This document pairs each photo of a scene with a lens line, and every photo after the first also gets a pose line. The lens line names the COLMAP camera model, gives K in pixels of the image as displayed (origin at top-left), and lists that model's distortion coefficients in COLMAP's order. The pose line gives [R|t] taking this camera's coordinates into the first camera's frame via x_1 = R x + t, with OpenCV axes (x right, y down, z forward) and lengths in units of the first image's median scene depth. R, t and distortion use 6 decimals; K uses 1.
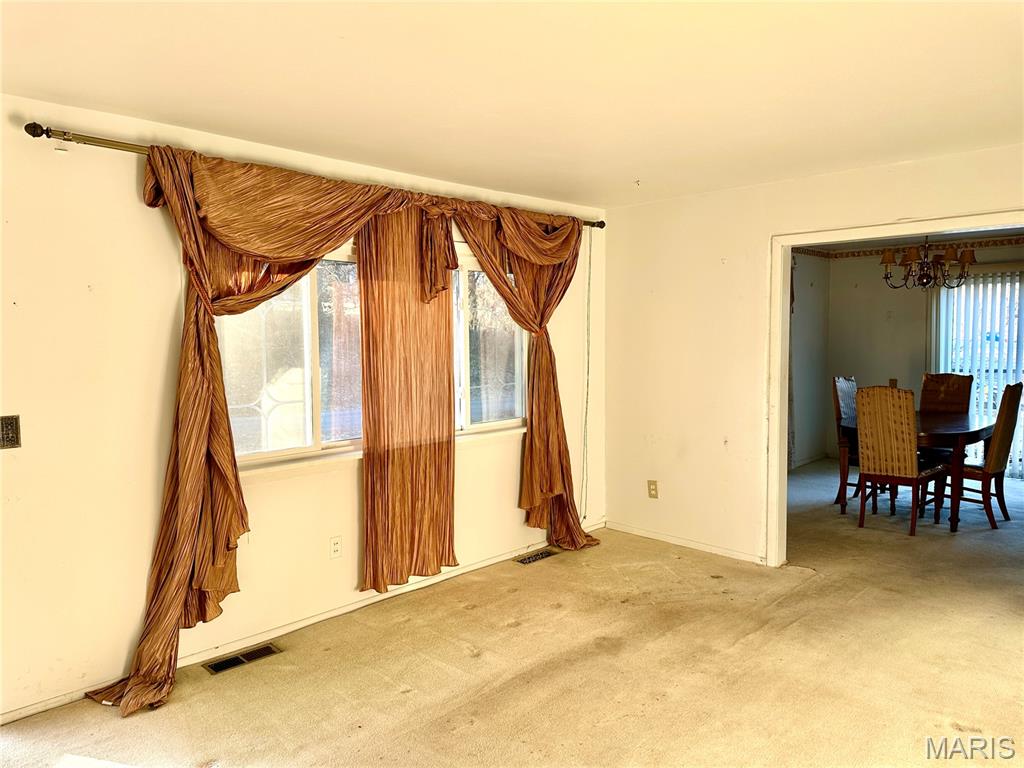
lens RADIAL K [[724.0, 0, 512.0], [0, 724.0, 384.0], [0, 0, 1]] dist [0.001314, -0.002175]
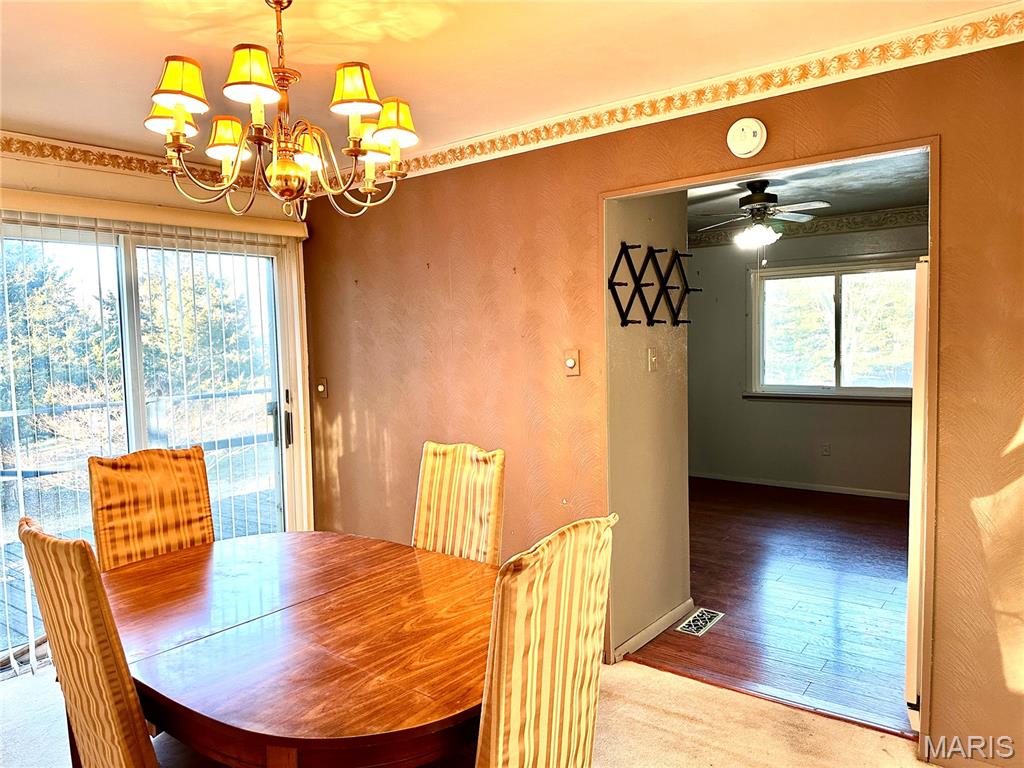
lens RADIAL K [[731.7, 0, 511.8], [0, 731.7, 362.8], [0, 0, 1]] dist [0.006914, 0.003286]
pose [[-0.118464, -0.026348, 0.992609, 0.236687], [0.101561, 0.994084, 0.038508, -0.068532], [-0.987751, 0.105372, -0.115087, 1.035084]]
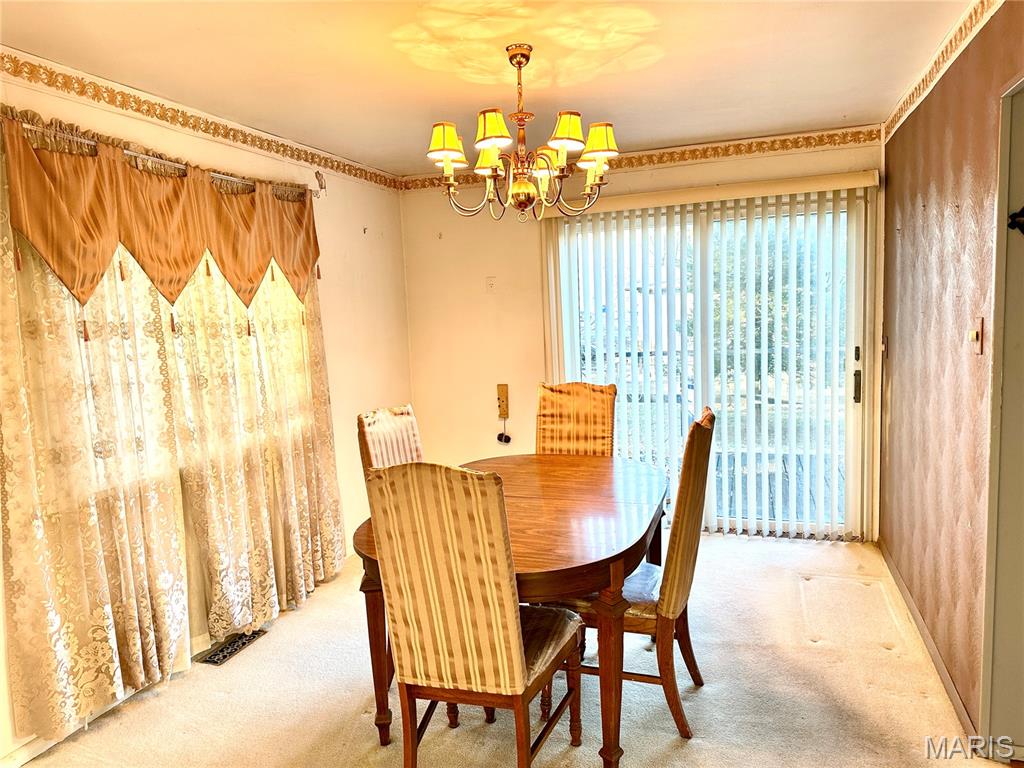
lens RADIAL K [[724.0, 0, 512.0], [0, 724.0, 384.0], [0, 0, 1]] dist [0.001314, -0.002175]
pose [[0.897484, -0.071909, 0.435145, 0.386950], [0.061157, 0.997378, 0.038683, -0.046282], [-0.436786, -0.008105, 0.899529, 0.640919]]
